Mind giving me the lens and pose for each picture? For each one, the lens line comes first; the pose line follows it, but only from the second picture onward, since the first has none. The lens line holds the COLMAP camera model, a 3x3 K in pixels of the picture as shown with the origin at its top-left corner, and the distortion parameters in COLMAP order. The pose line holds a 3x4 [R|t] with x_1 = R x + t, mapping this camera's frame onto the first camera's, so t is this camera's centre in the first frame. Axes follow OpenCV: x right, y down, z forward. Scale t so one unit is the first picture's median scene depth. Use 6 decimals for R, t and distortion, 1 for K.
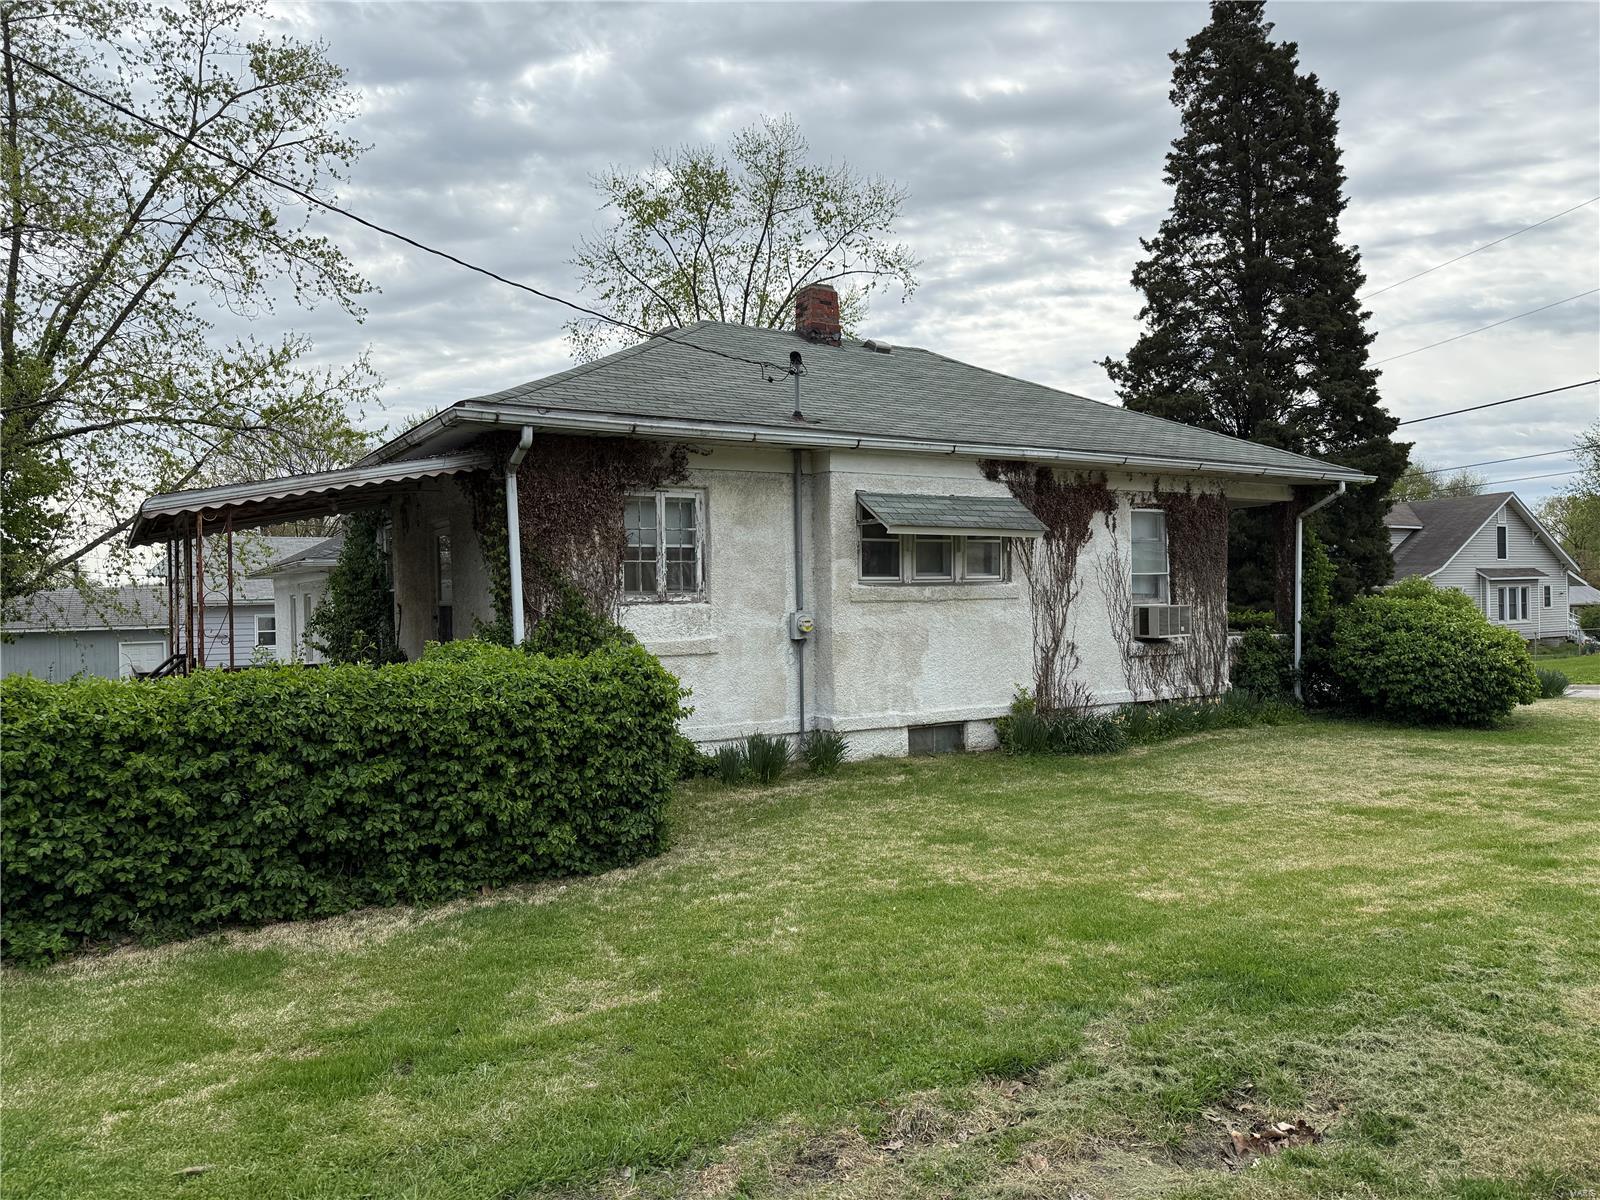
lens RADIAL K [[1119.2, 0, 834.8], [0, 1119.2, 599.6], [0, 0, 1]] dist [0.131483, -0.205734]
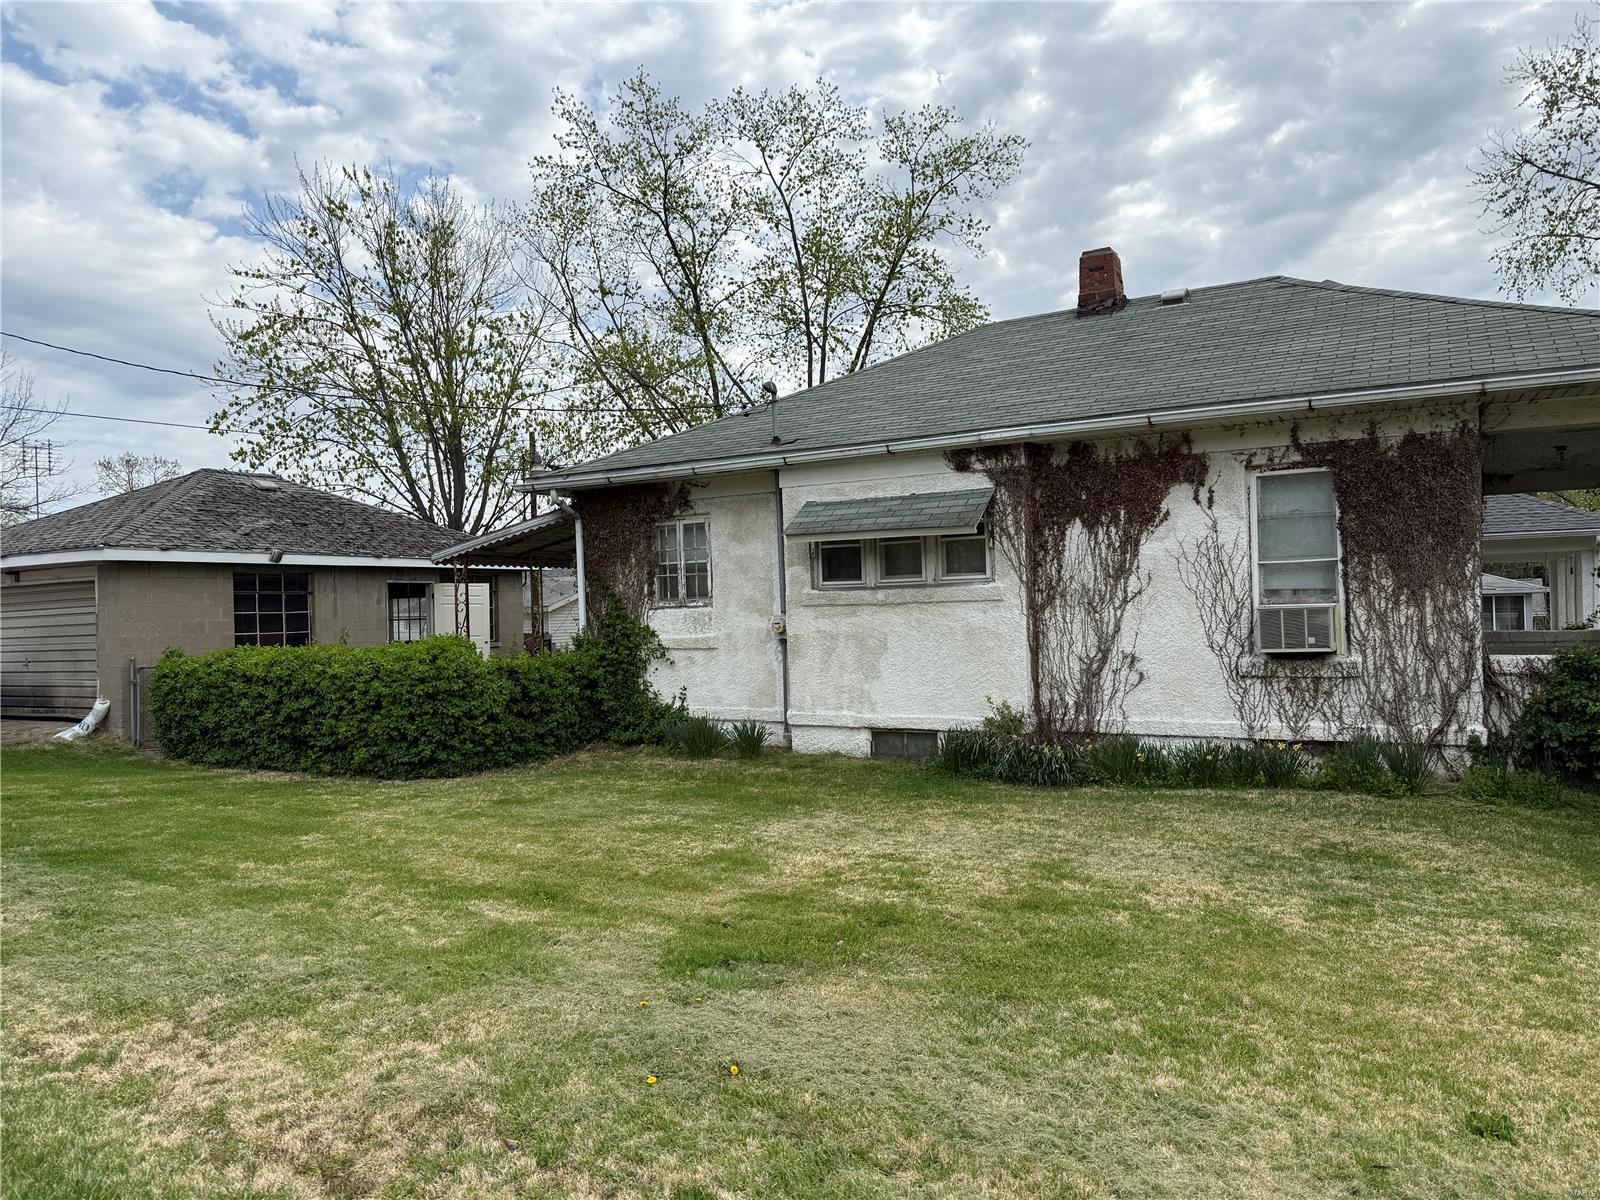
lens RADIAL K [[1119.2, 0, 834.8], [0, 1119.2, 599.6], [0, 0, 1]] dist [0.131483, -0.205734]
pose [[0.465591, -0.005089, -0.884986, 0.896066], [0.013697, 0.999905, 0.001456, -0.004554], [0.884894, -0.012799, 0.465616, 0.477017]]
